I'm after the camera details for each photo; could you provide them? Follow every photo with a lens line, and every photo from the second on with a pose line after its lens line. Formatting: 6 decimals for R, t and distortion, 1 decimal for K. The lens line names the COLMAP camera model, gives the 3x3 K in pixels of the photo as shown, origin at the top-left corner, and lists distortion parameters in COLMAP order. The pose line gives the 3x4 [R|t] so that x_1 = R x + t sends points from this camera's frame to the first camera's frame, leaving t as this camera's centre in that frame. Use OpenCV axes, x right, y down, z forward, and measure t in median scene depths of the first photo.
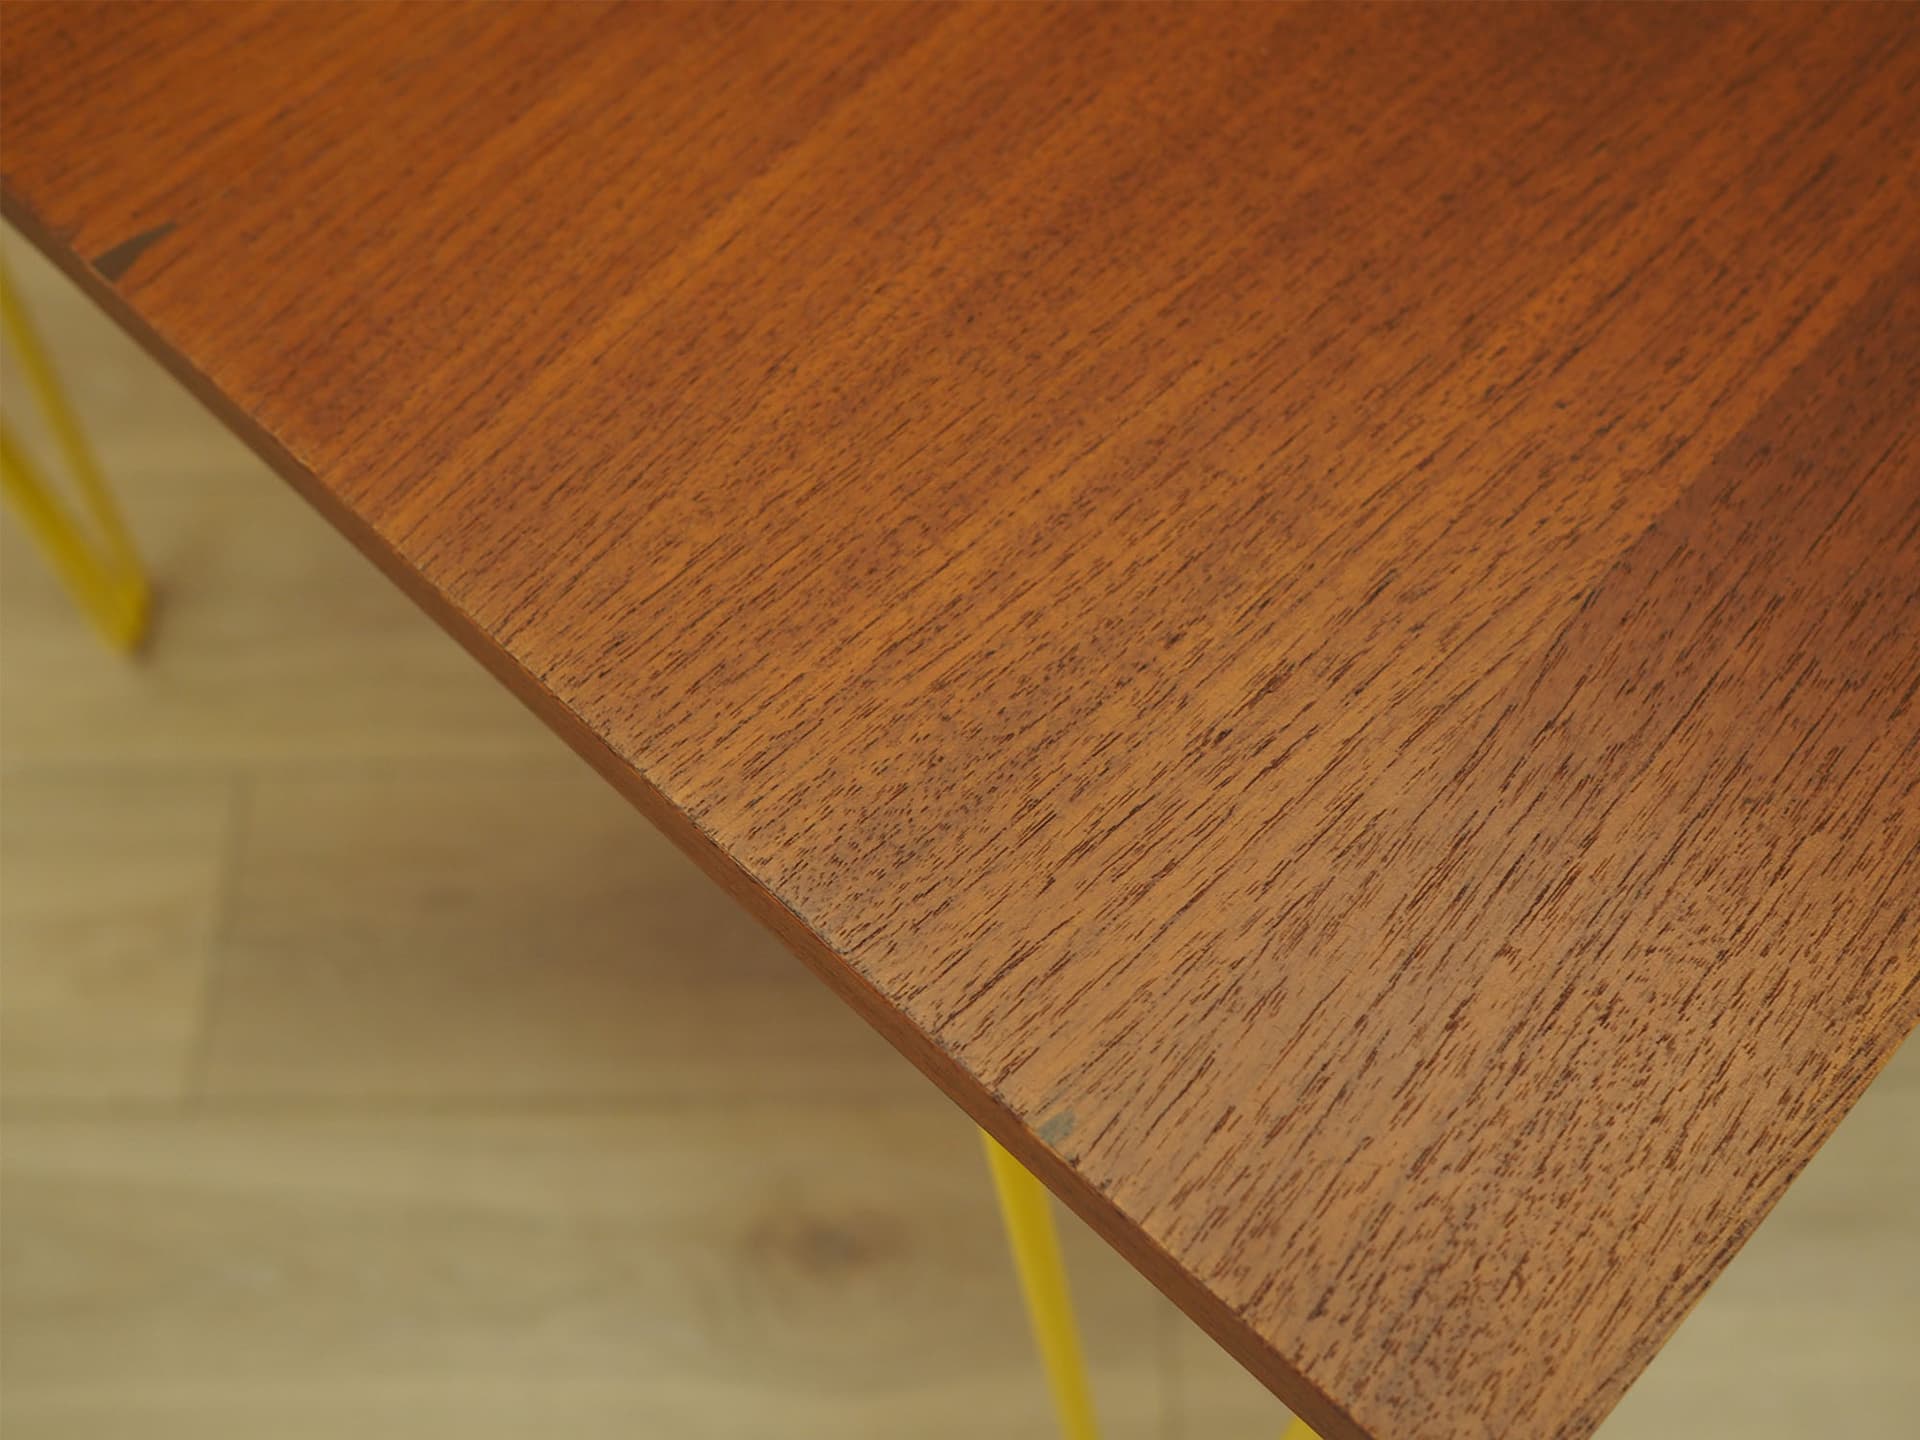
lens RADIAL K [[1999.9, 0, 985.1], [0, 1999.9, 727.3], [0, 0, 1]] dist [-0.016016, 0.005616]
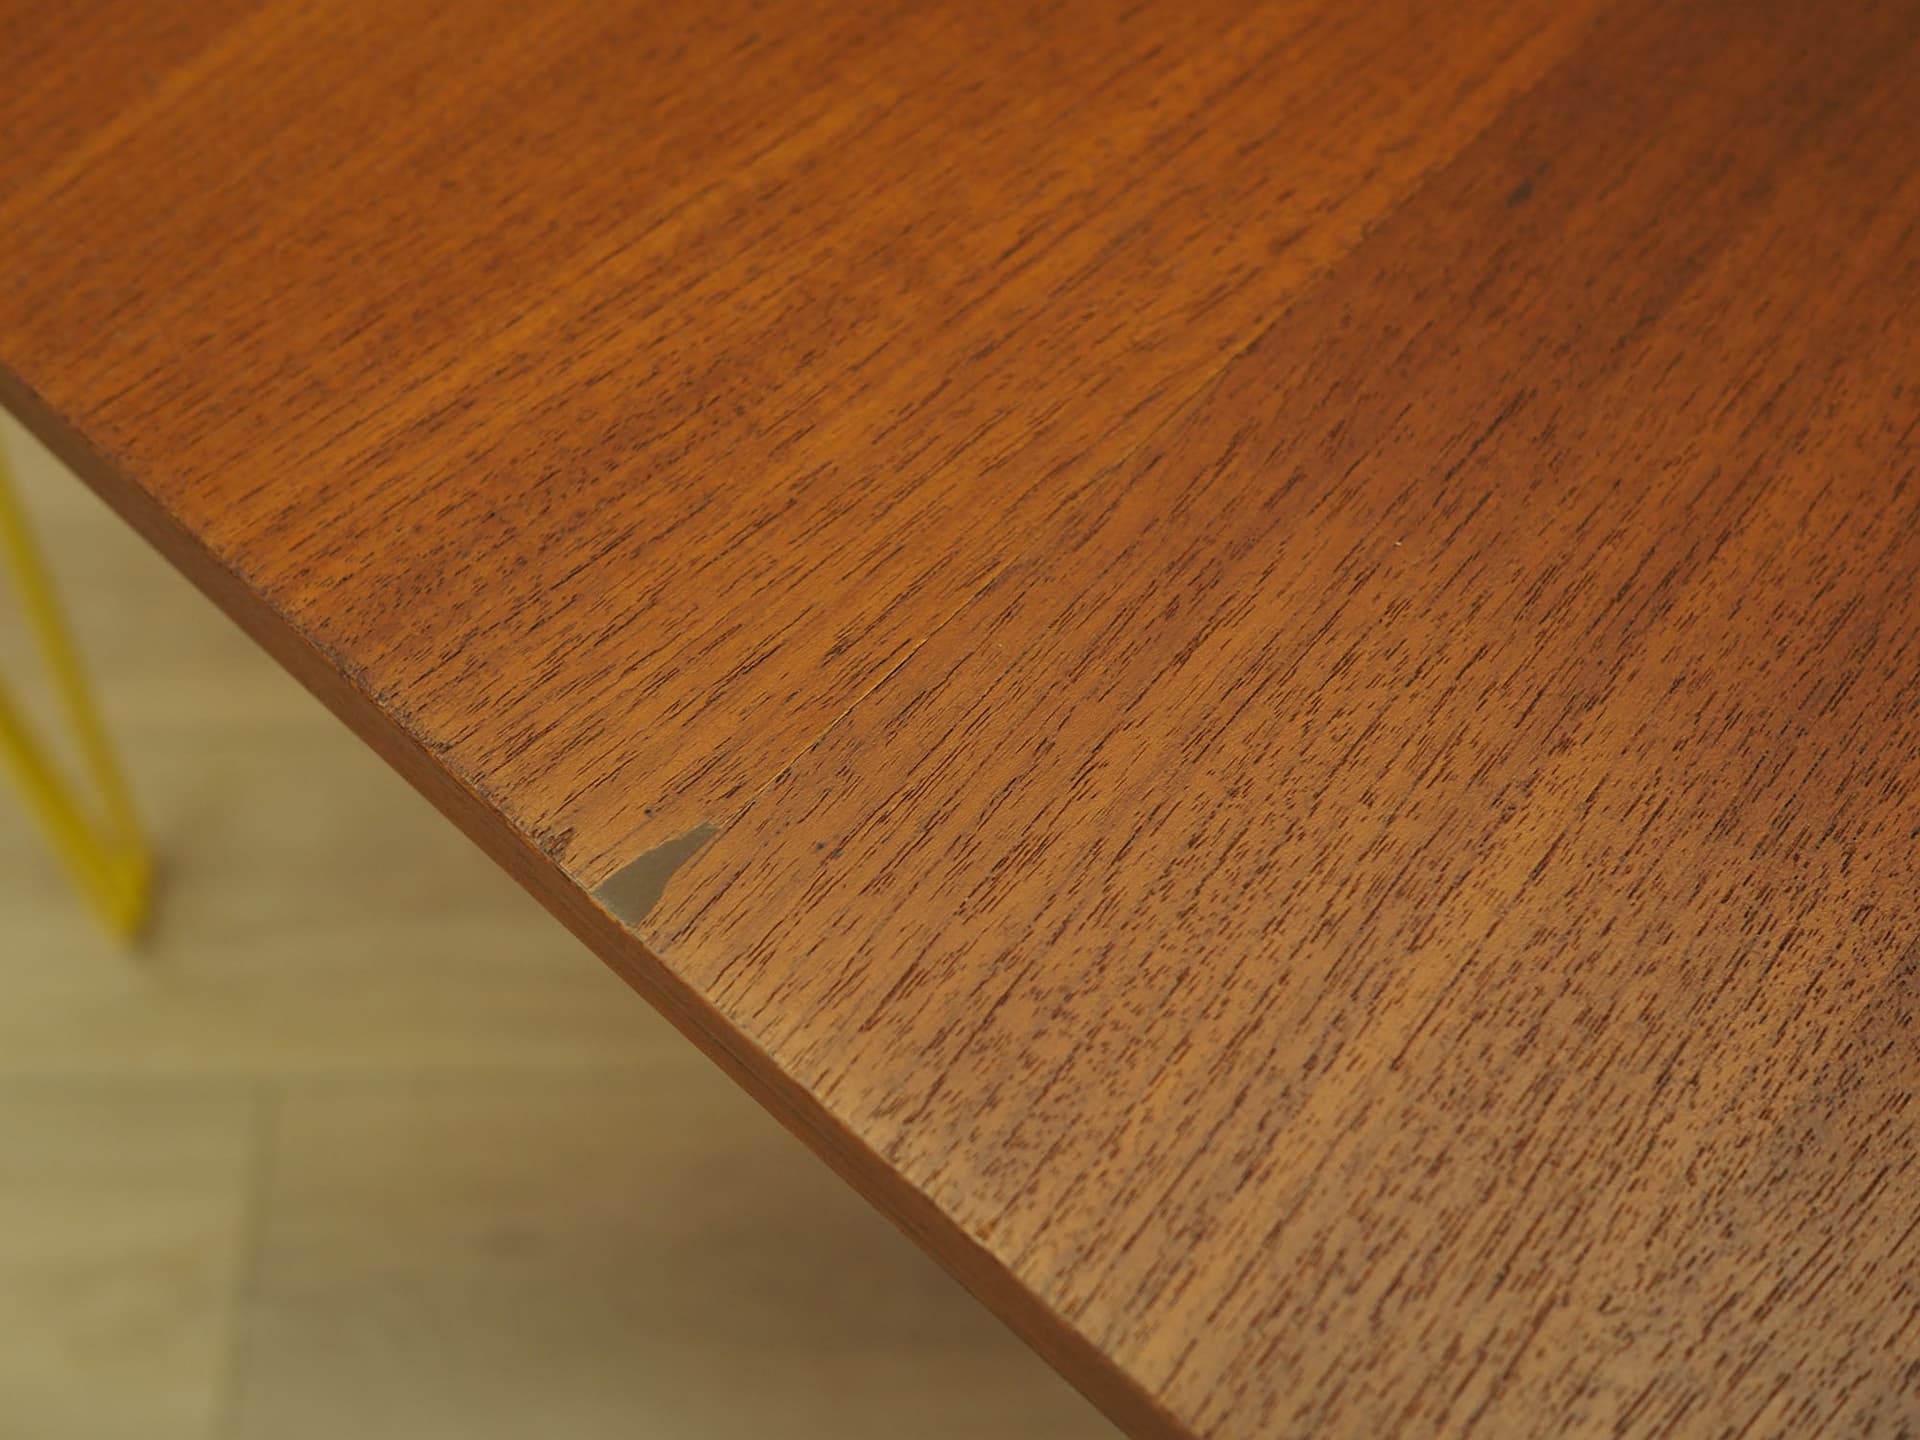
lens RADIAL K [[2238.1, 0, 996.7], [0, 2238.1, 688.1], [0, 0, 1]] dist [0.003592, -0.025896]
pose [[0.999152, -0.004107, 0.040968, -0.358675], [0.007645, 0.996215, -0.086584, -0.245306], [-0.040458, 0.086824, 0.995402, 0.246299]]
